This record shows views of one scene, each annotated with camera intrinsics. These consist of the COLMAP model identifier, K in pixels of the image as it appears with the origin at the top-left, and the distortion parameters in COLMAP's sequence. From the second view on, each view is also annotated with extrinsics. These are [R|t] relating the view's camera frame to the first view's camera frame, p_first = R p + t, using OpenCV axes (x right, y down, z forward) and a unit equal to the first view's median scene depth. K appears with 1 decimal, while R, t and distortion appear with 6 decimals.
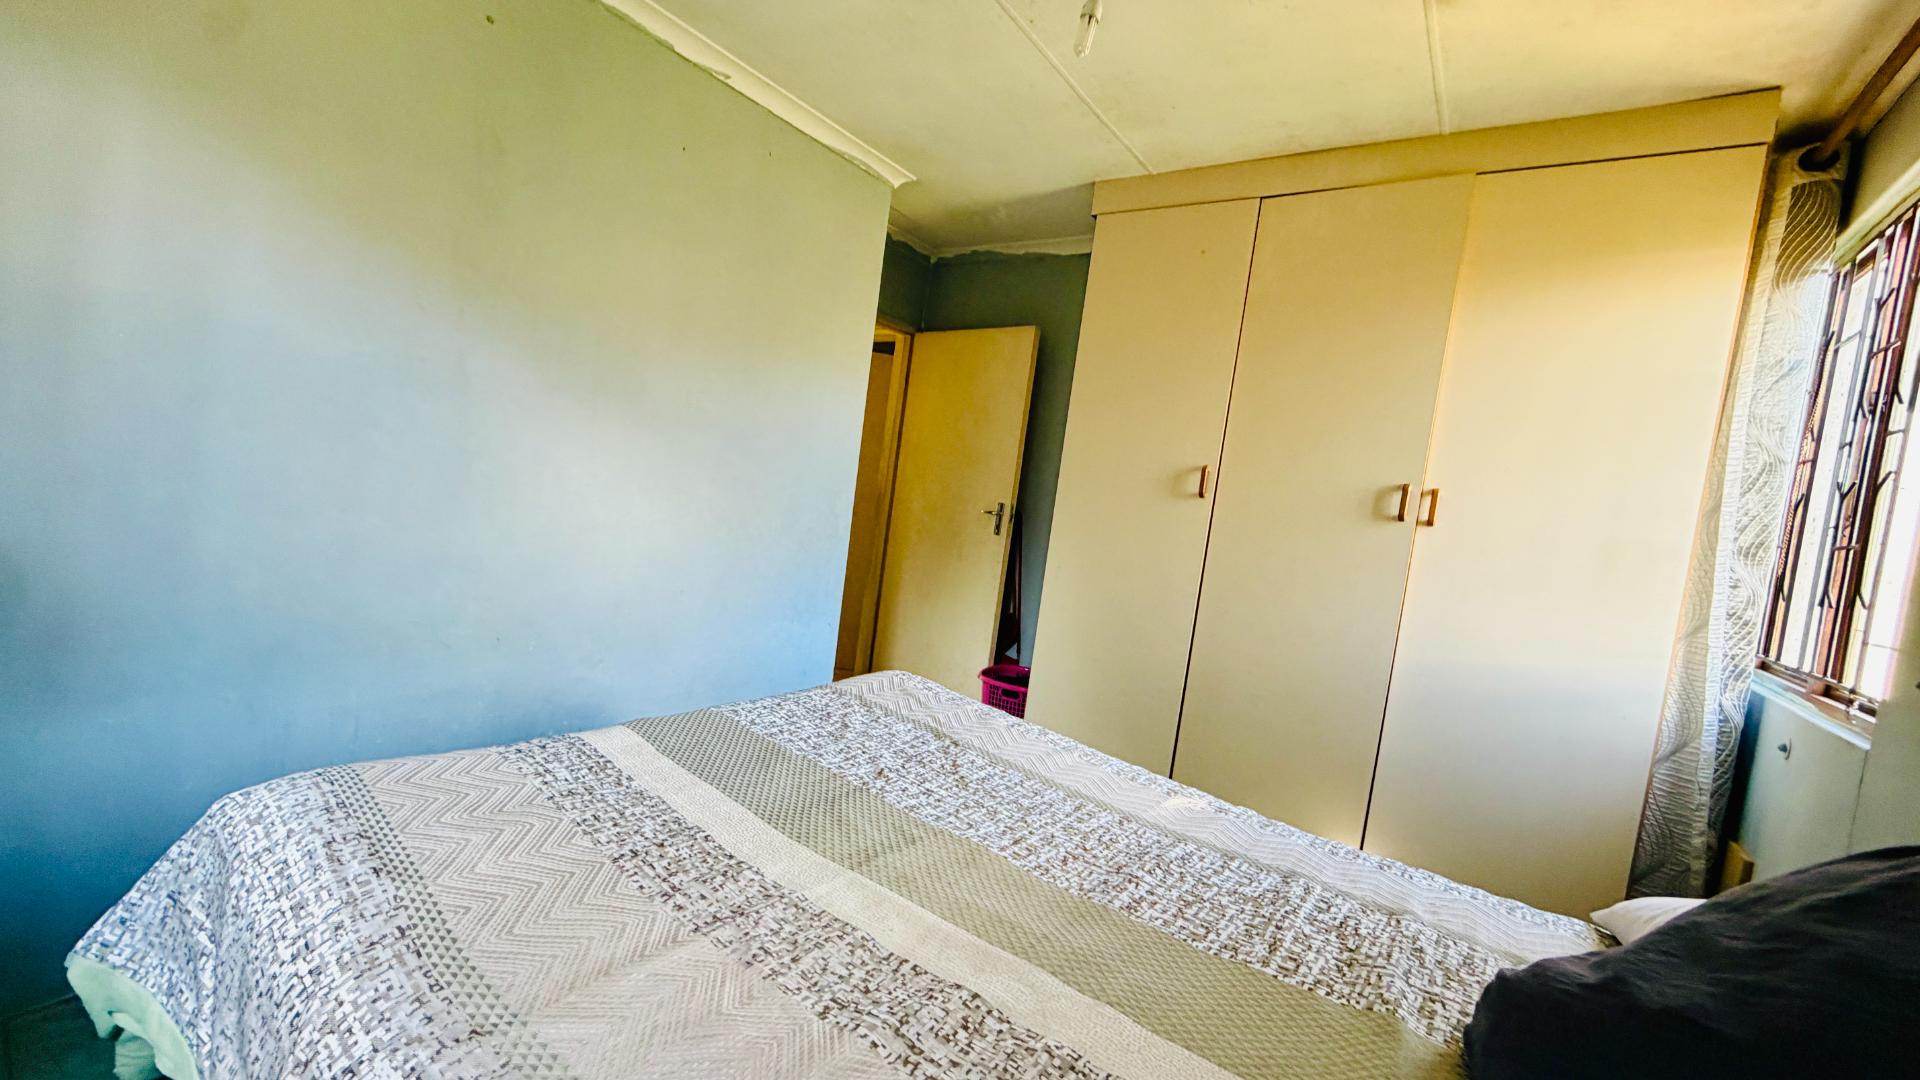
lens RADIAL K [[765.3, 0, 960.0], [0, 765.3, 540.0], [0, 0, 1]] dist [0.000590, 0.000008]
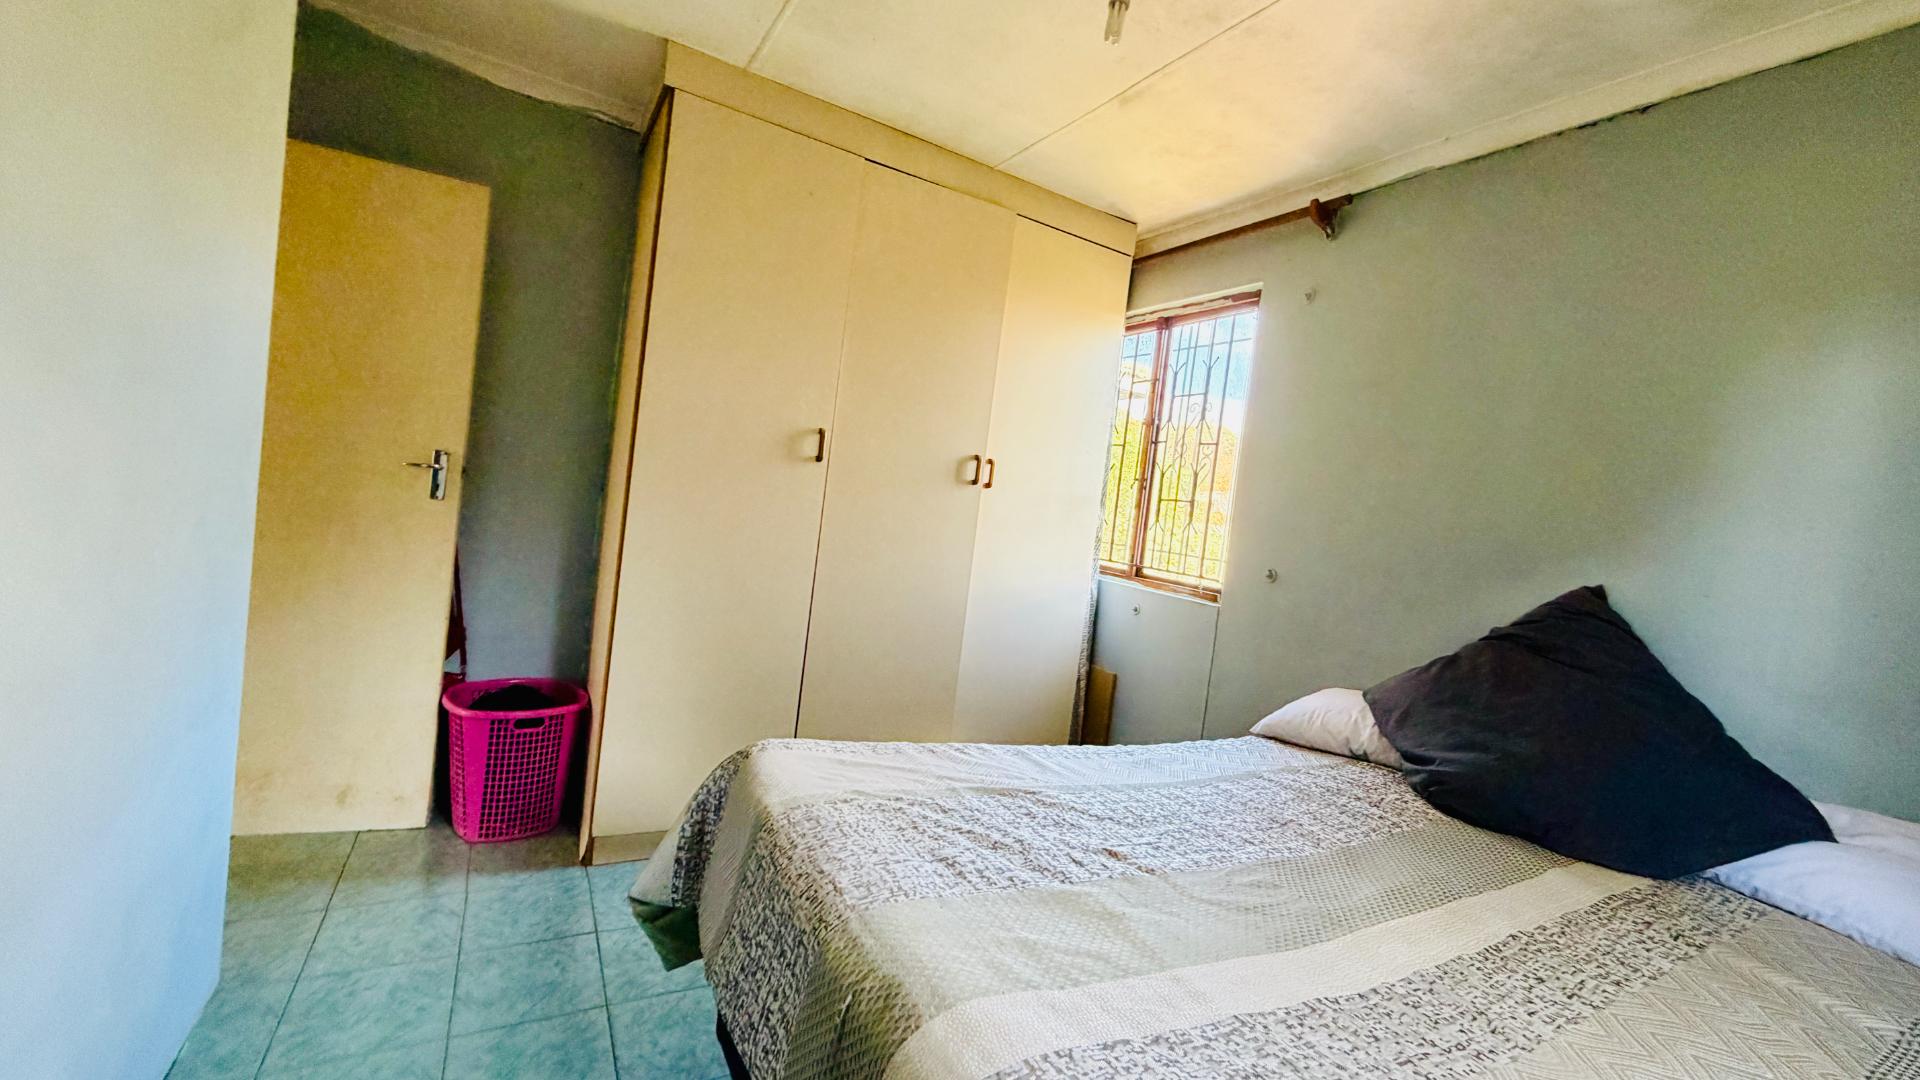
lens RADIAL K [[765.3, 0, 960.0], [0, 765.3, 540.0], [0, 0, 1]] dist [0.000590, 0.000008]
pose [[0.421445, -0.124977, 0.898201, -0.550003], [-0.011298, 0.989658, 0.143003, -0.109483], [-0.906784, -0.070416, 0.415674, 0.477442]]
